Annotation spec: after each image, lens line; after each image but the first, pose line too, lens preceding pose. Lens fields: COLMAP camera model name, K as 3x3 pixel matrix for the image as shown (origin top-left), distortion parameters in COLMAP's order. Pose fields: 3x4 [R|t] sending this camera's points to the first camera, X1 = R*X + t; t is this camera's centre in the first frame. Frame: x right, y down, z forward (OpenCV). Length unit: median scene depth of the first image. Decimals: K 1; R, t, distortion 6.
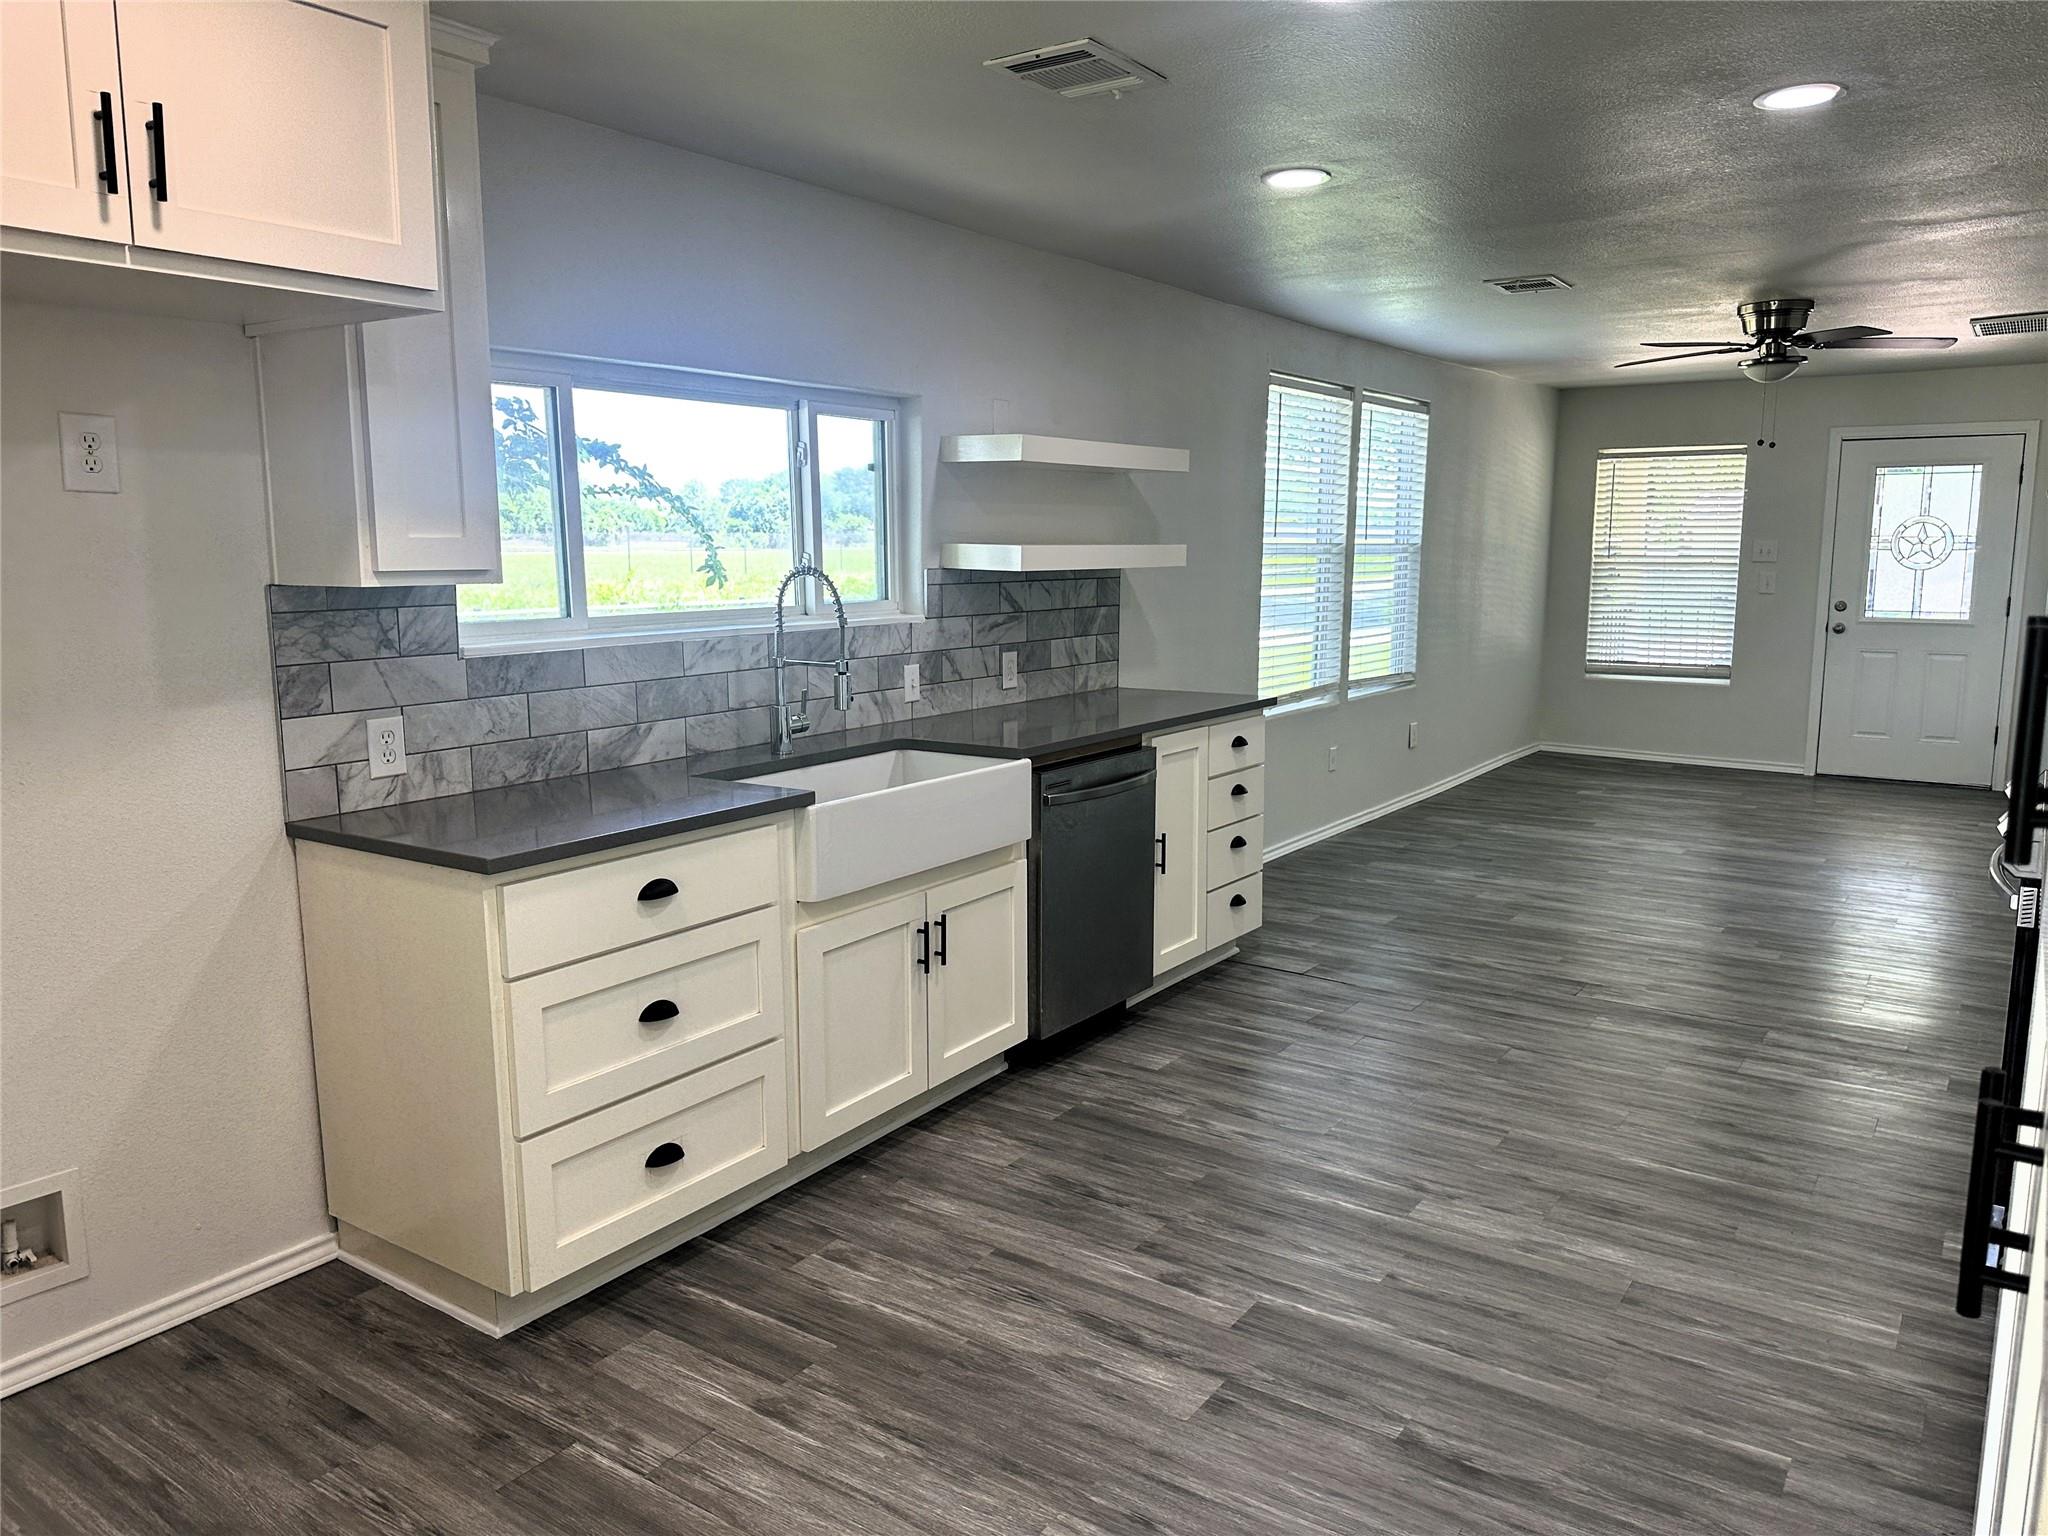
lens RADIAL K [[1425.6, 0, 1024.0], [0, 1425.6, 768.0], [0, 0, 1]] dist [0.148584, -0.230657]
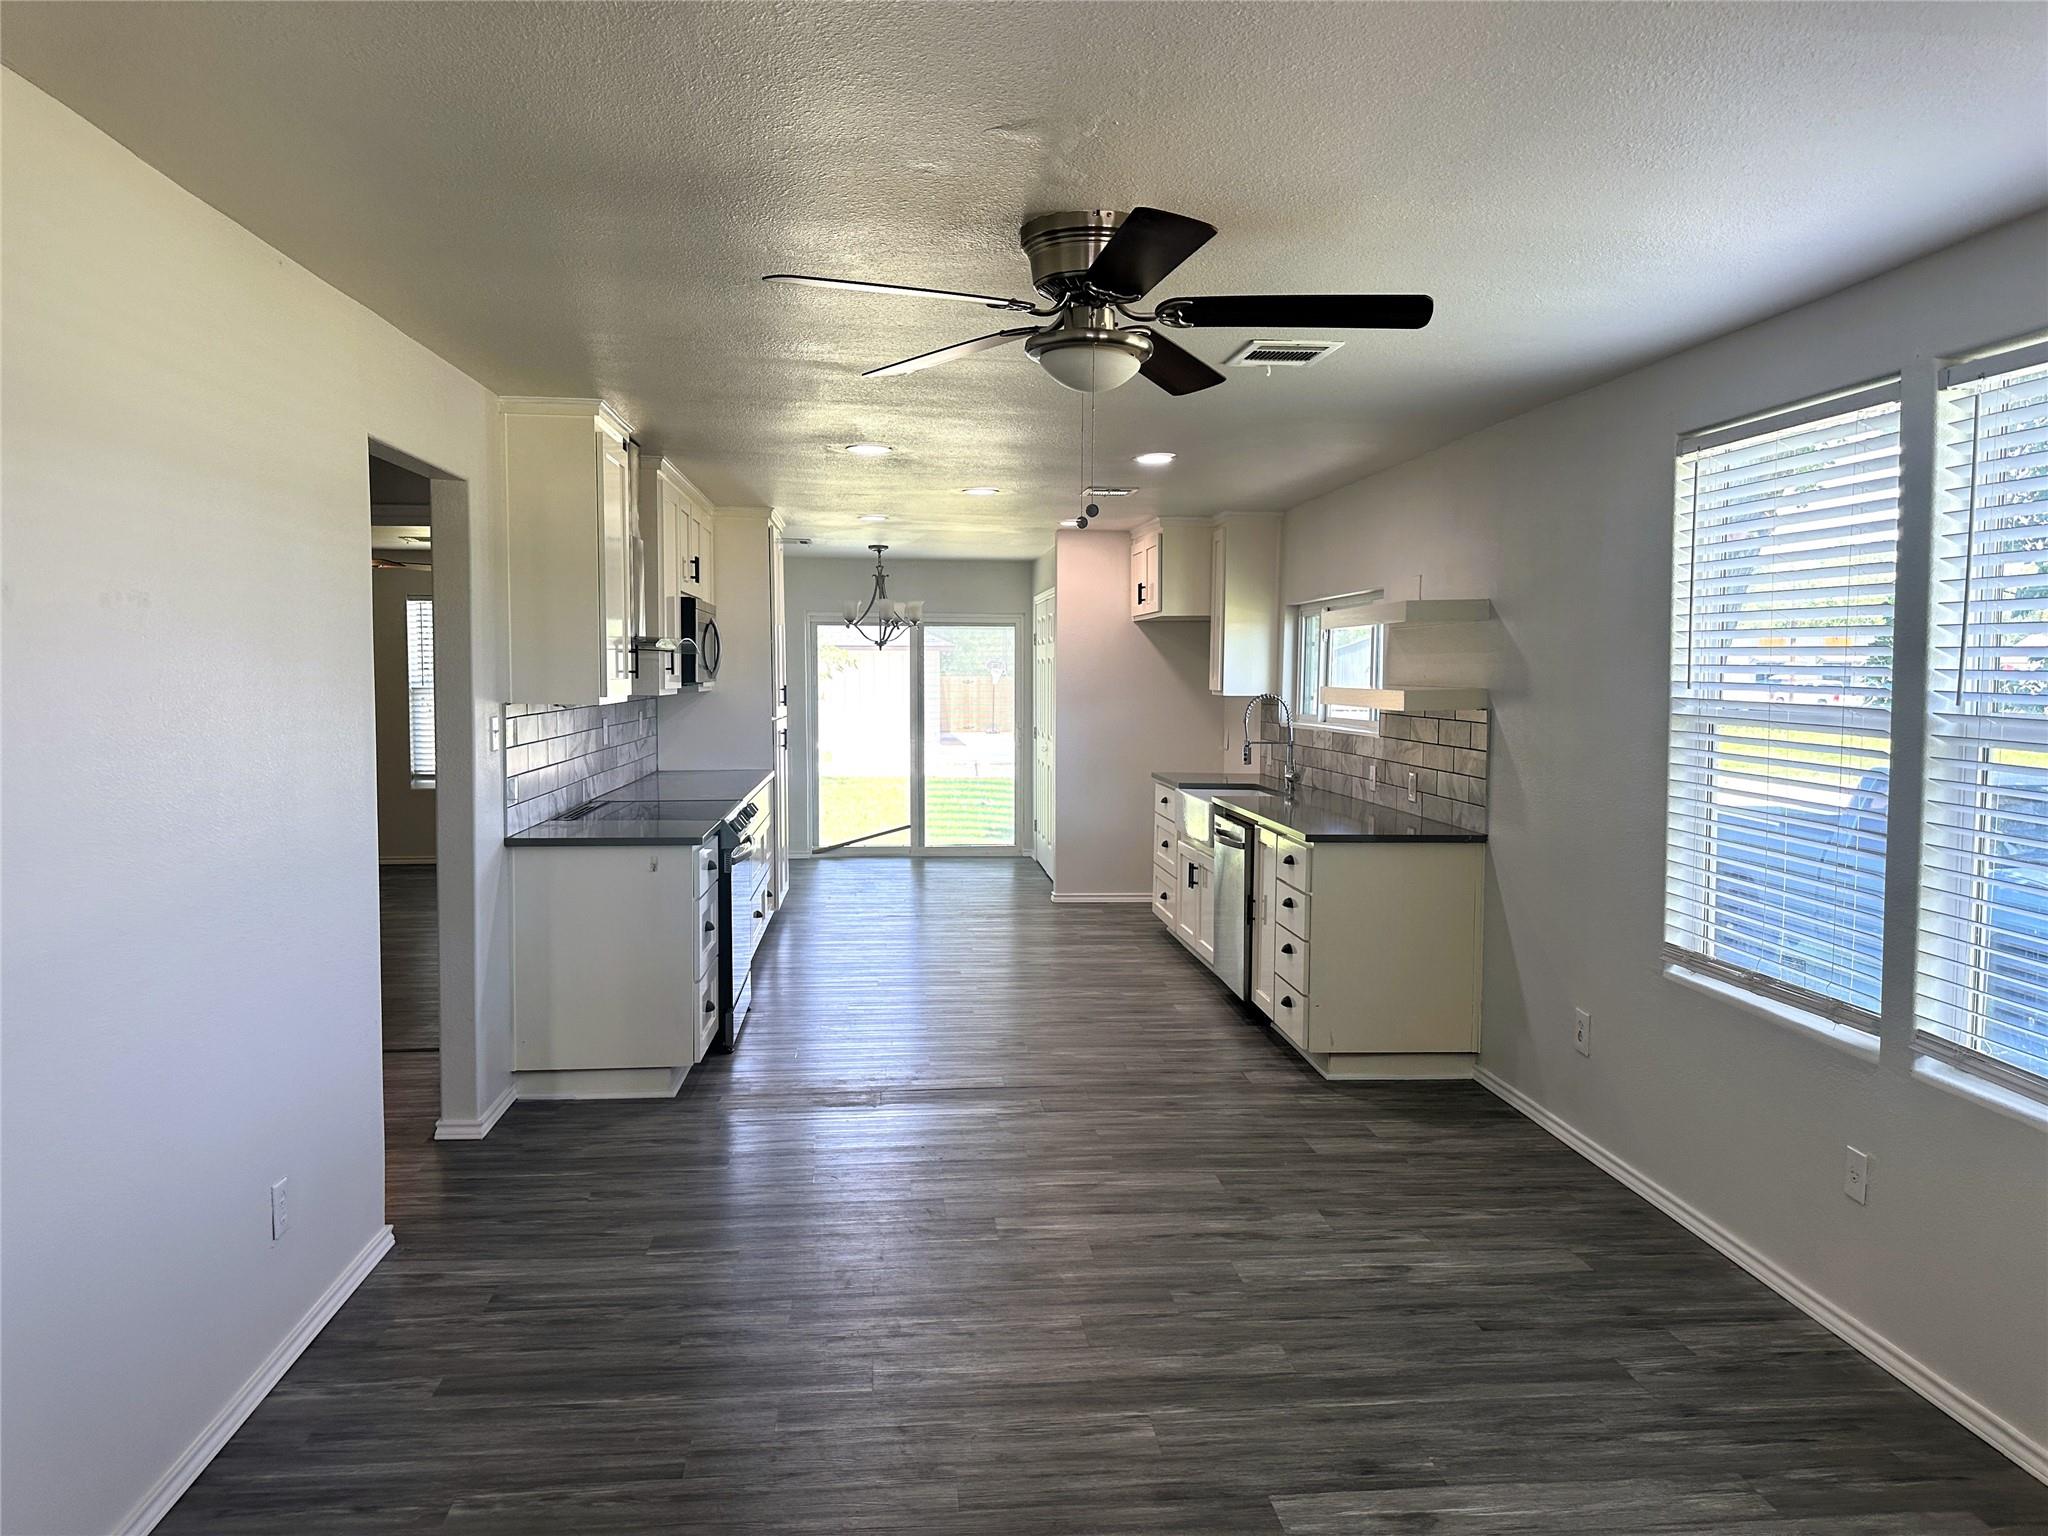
lens RADIAL K [[1429.6, 0, 1015.3], [0, 1429.6, 772.0], [0, 0, 1]] dist [0.154185, -0.306531]
pose [[-0.762580, 0.045151, -0.645316, 1.371257], [-0.105898, 0.975391, 0.193387, -0.370845], [0.638167, 0.215811, -0.739032, 2.196689]]
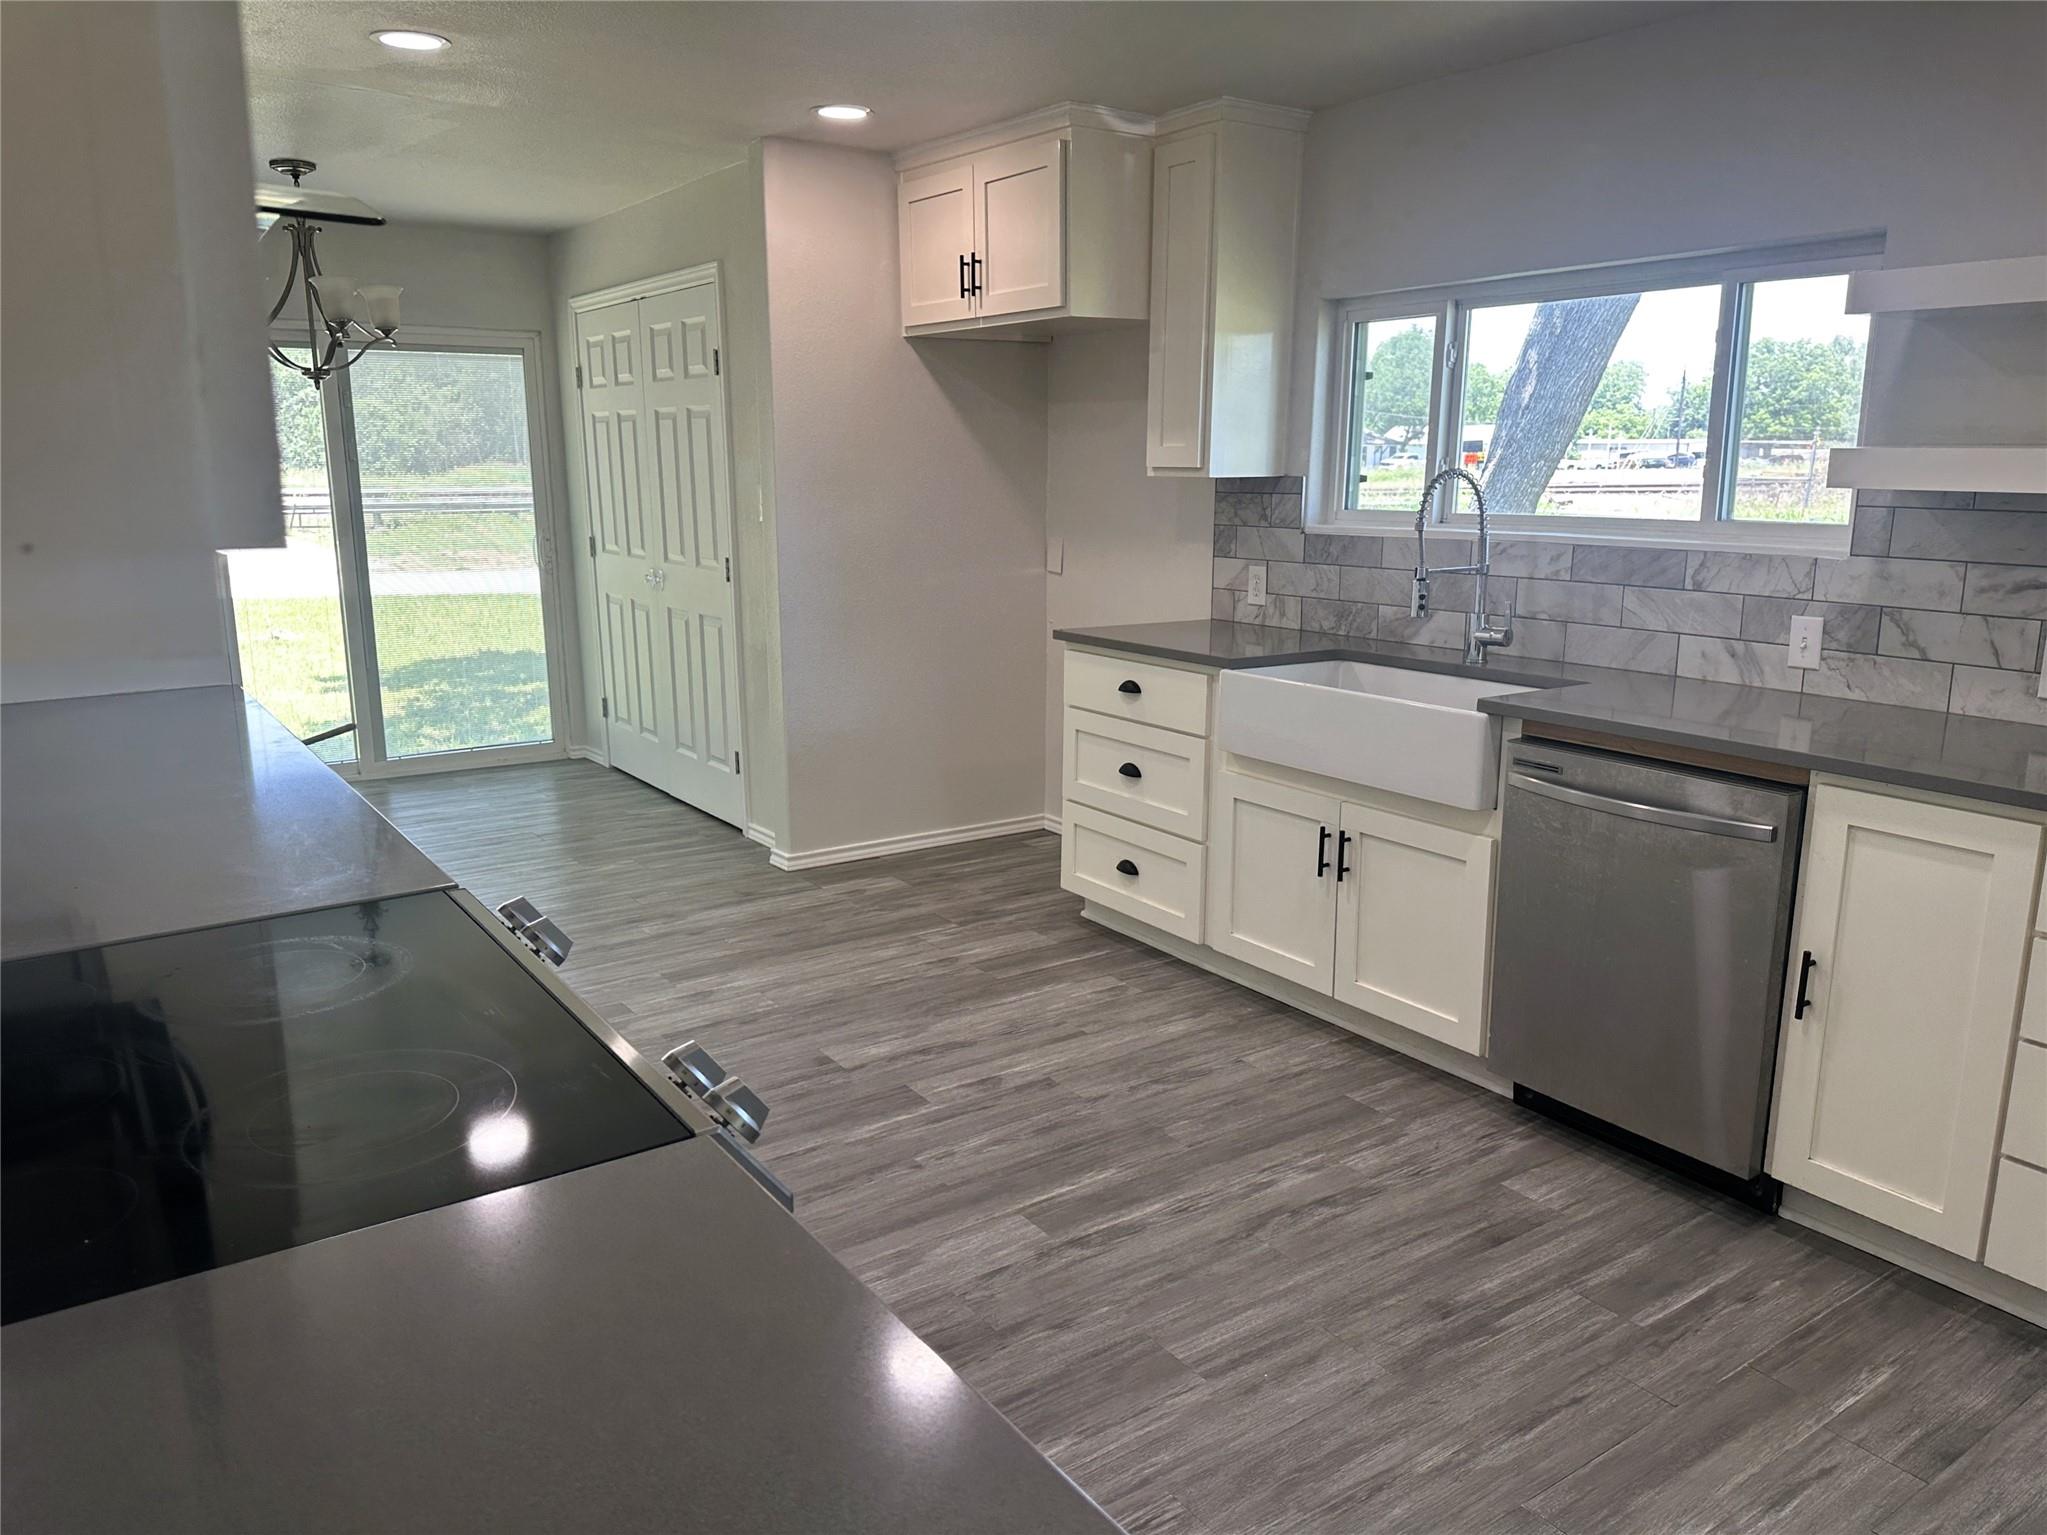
lens RADIAL K [[1424.9, 0, 1023.5], [0, 1424.9, 767.5], [0, 0, 1]] dist [0.148584, -0.230657]
pose [[-0.340118, 0.204942, -0.917779, 0.868473], [-0.147454, 0.952268, 0.267288, -0.161472], [0.928750, 0.226240, -0.293664, 1.020342]]
